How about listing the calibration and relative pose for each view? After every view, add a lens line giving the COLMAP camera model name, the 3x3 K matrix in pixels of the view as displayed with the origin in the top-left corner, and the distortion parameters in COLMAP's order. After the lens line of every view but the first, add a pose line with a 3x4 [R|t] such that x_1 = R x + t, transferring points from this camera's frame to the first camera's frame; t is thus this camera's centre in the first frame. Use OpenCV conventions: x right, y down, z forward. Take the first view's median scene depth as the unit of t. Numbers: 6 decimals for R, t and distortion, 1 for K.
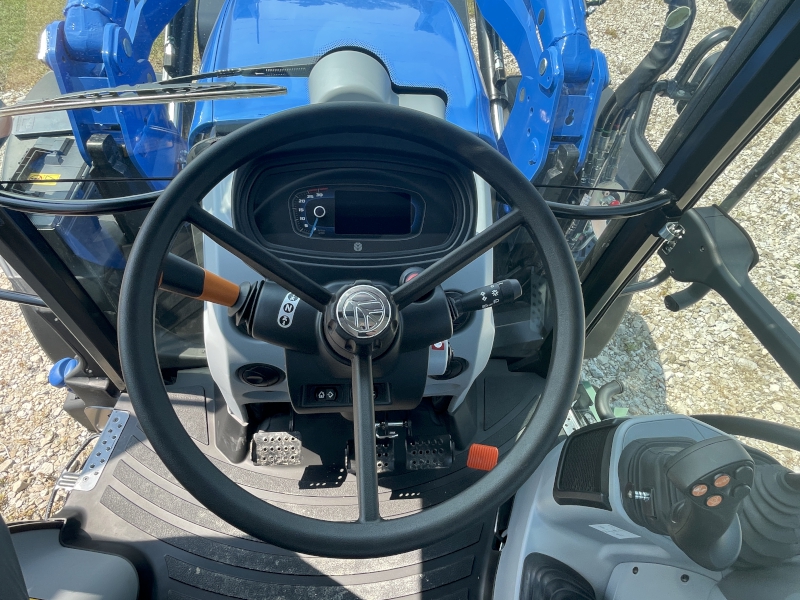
lens RADIAL K [[448.1, 0, 398.3], [0, 448.1, 300.3], [0, 0, 1]] dist [-0.000474, -0.000759]
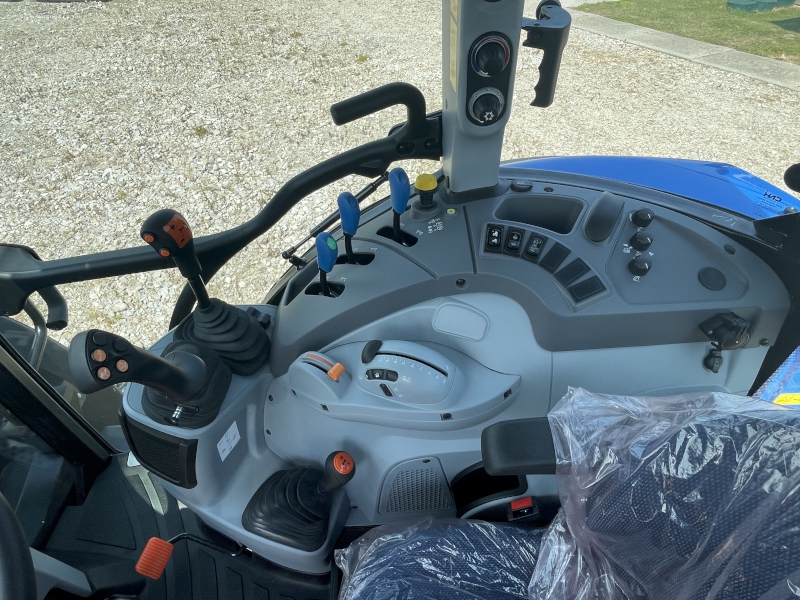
lens RADIAL K [[448.1, 0, 401.0], [0, 448.1, 299.1], [0, 0, 1]] dist [-0.000474, -0.000759]
pose [[0.029084, -0.766416, 0.641686, 0.023677], [0.810361, 0.393917, 0.433757, 0.155811], [-0.585209, 0.507382, 0.632530, -0.111959]]
